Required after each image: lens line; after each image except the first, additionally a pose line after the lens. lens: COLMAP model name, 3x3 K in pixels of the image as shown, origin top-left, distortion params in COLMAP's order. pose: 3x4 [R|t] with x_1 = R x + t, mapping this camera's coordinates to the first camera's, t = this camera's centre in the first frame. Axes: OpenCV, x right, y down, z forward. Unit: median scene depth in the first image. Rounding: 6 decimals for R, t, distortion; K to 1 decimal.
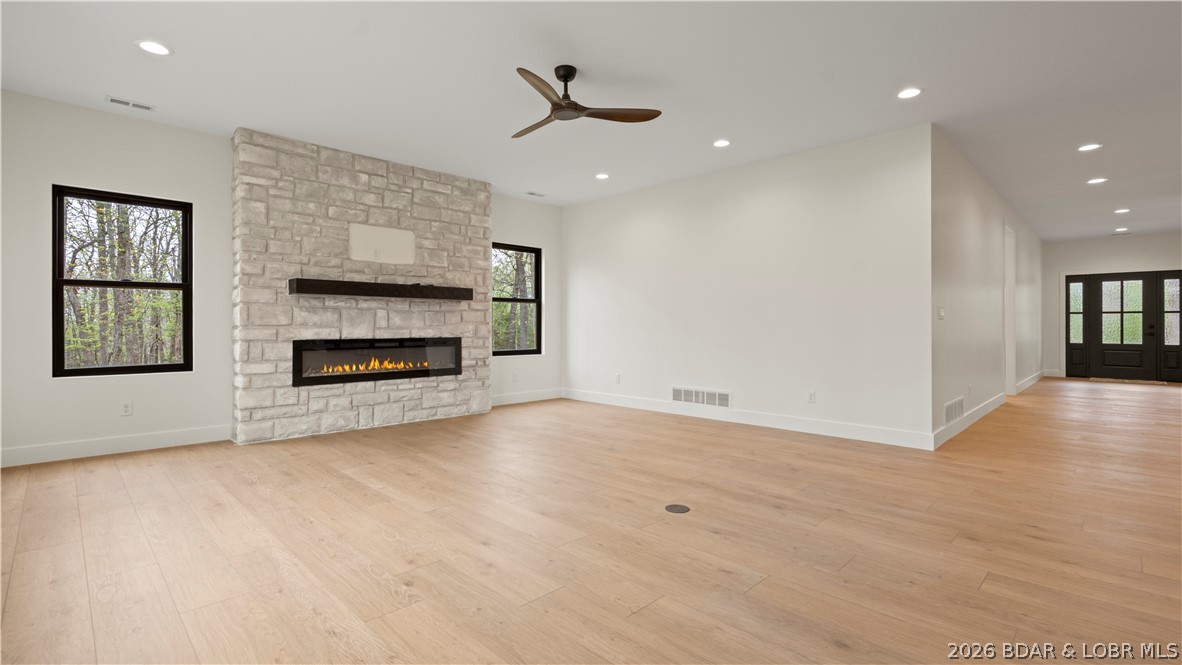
lens RADIAL K [[530.6, 0, 588.5], [0, 530.6, 324.8], [0, 0, 1]] dist [-0.004510, 0.001590]
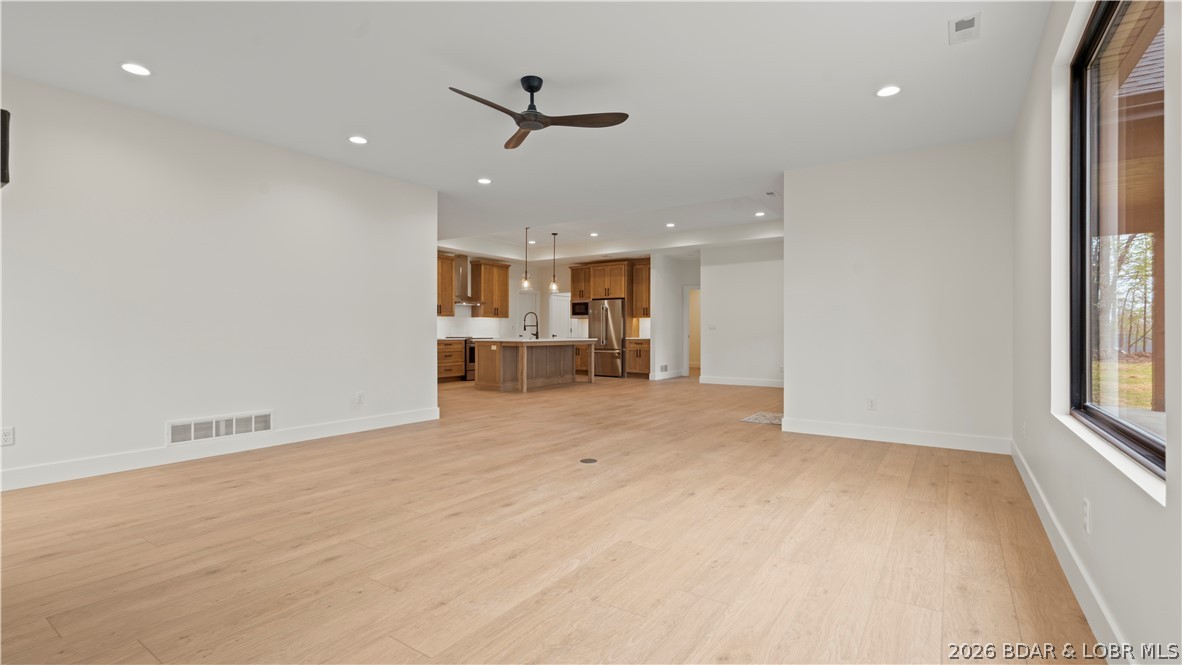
lens RADIAL K [[530.6, 0, 585.7], [0, 530.6, 331.2], [0, 0, 1]] dist [-0.004510, 0.001590]
pose [[-0.177589, 0.000564, 0.984105, -0.380091], [-0.003718, 0.999992, -0.001244, -0.000357], [-0.984098, -0.003880, -0.177586, 0.387441]]
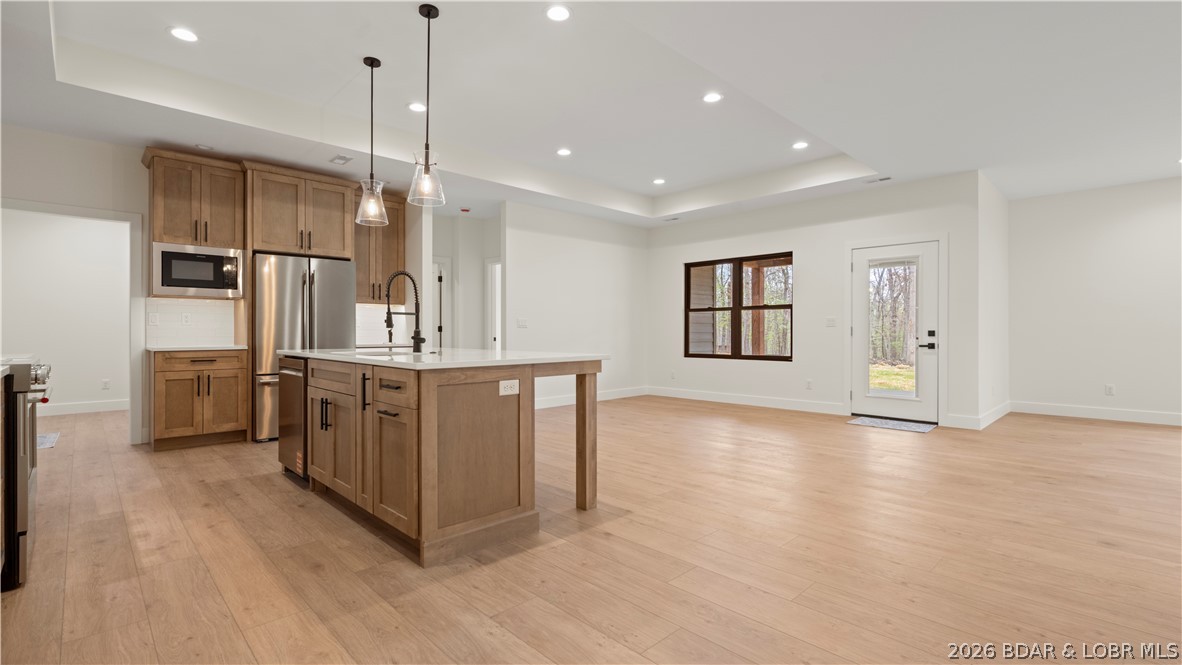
lens RADIAL K [[530.6, 0, 591.4], [0, 530.6, 332.2], [0, 0, 1]] dist [-0.004510, 0.001590]
pose [[-0.999907, 0.001075, 0.013578, 0.546832], [0.001040, 0.999996, -0.002634, 0.001050], [-0.013581, -0.002620, -0.999904, 0.652195]]
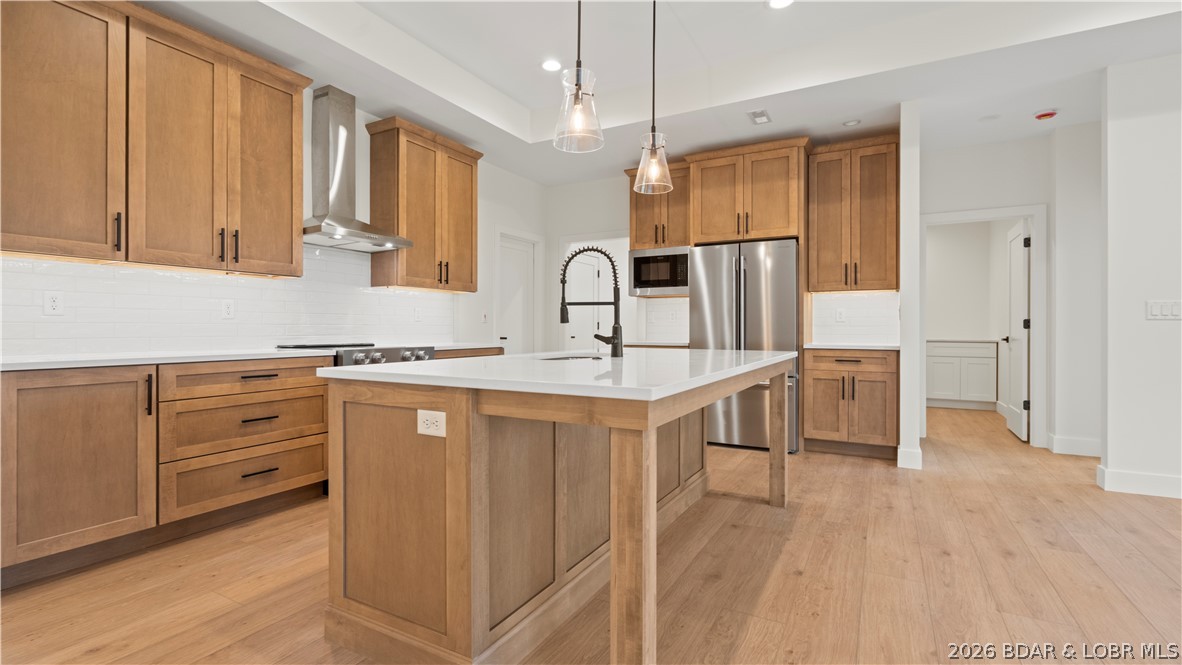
lens RADIAL K [[530.6, 0, 588.1], [0, 530.6, 329.8], [0, 0, 1]] dist [-0.004510, 0.001590]
pose [[-0.275507, -0.002829, 0.961295, 0.426735], [-0.003727, 0.999991, 0.001875, 0.000161], [-0.961292, -0.003066, -0.275516, 0.379307]]
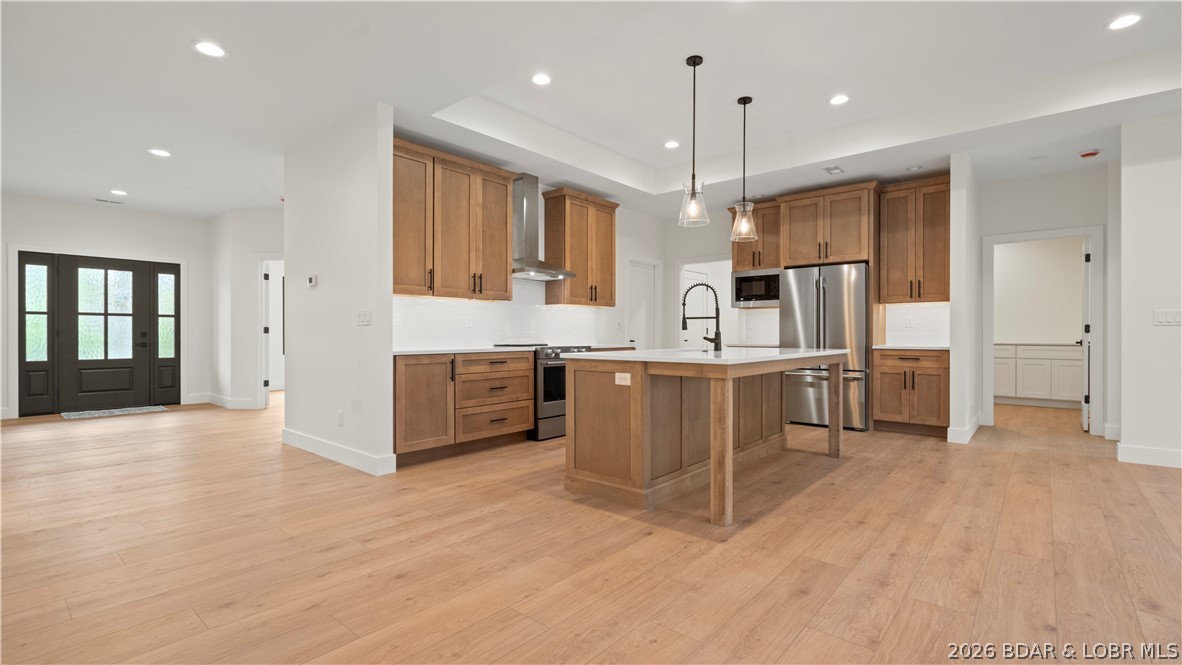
lens RADIAL K [[530.6, 0, 589.9], [0, 530.6, 336.3], [0, 0, 1]] dist [-0.004510, 0.001590]
pose [[-0.078692, -0.005074, 0.996886, 0.265022], [-0.002277, 0.999985, 0.004910, 0.000494], [-0.996896, -0.001883, -0.078703, 0.427089]]
